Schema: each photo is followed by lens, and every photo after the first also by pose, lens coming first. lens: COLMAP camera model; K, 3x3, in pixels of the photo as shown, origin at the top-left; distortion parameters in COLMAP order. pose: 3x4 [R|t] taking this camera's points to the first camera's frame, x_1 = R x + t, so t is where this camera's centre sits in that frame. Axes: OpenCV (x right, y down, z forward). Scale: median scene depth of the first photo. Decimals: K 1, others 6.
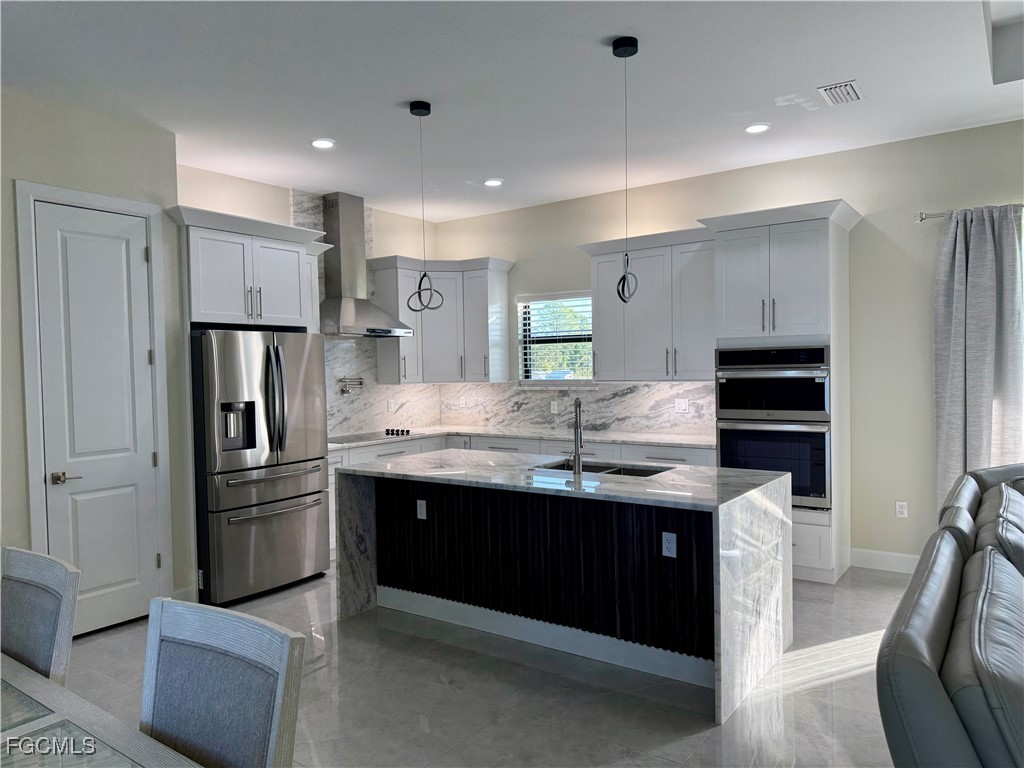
lens RADIAL K [[720.8, 0, 505.4], [0, 720.8, 385.3], [0, 0, 1]] dist [0.050881, -0.064995]
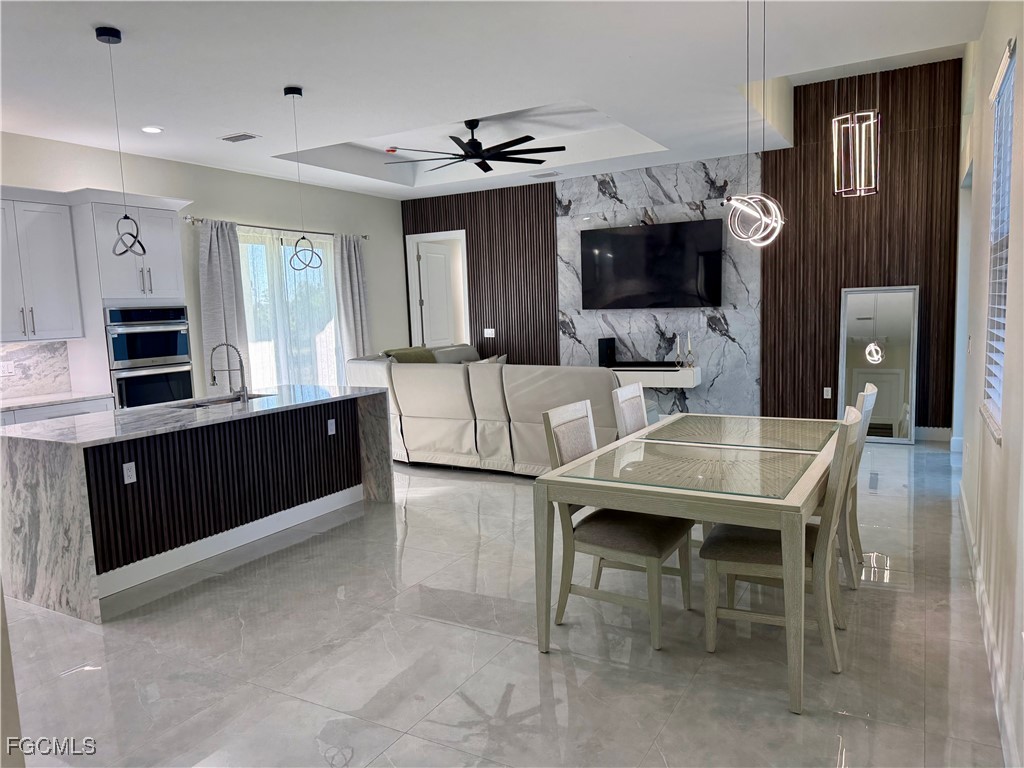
lens RADIAL K [[720.8, 0, 508.5], [0, 720.8, 395.4], [0, 0, 1]] dist [0.050881, -0.064995]
pose [[-0.111048, -0.098115, 0.988960, -0.970329], [0.065817, 0.992204, 0.105827, 0.006593], [-0.991633, 0.076842, -0.103725, 0.544678]]
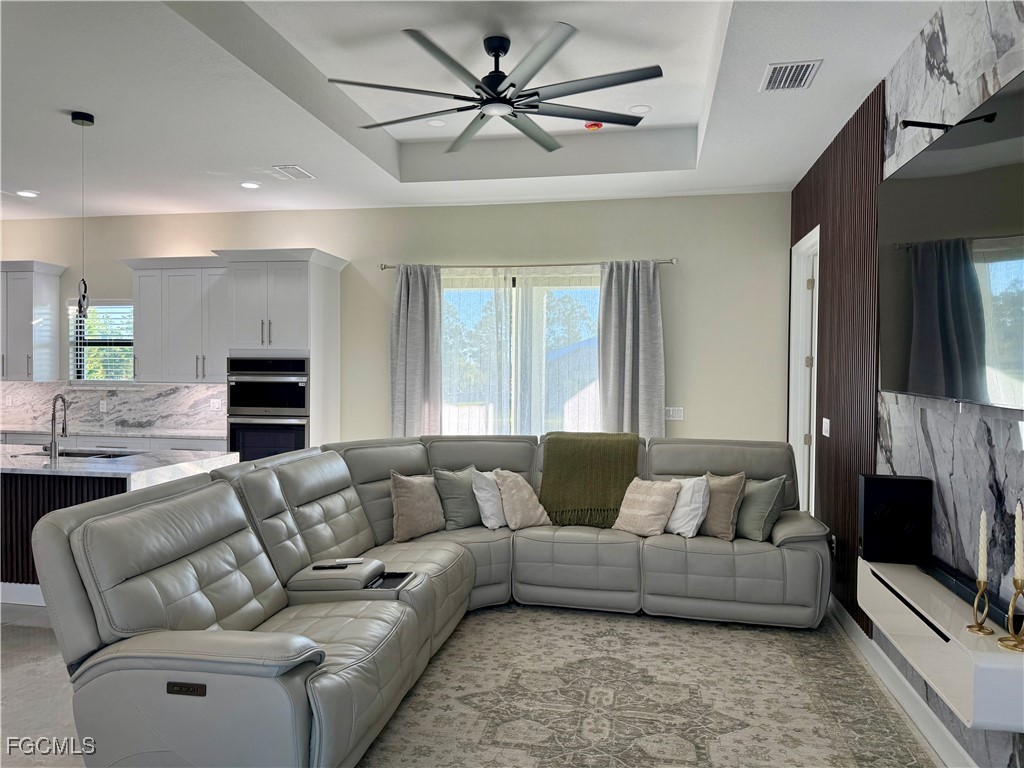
lens RADIAL K [[720.8, 0, 512.4], [0, 720.8, 384.9], [0, 0, 1]] dist [0.050881, -0.064995]
pose [[0.907302, 0.022773, 0.419862, 0.227774], [-0.018034, 0.999721, -0.015252, 0.006390], [-0.420092, 0.006267, 0.907460, -0.329700]]
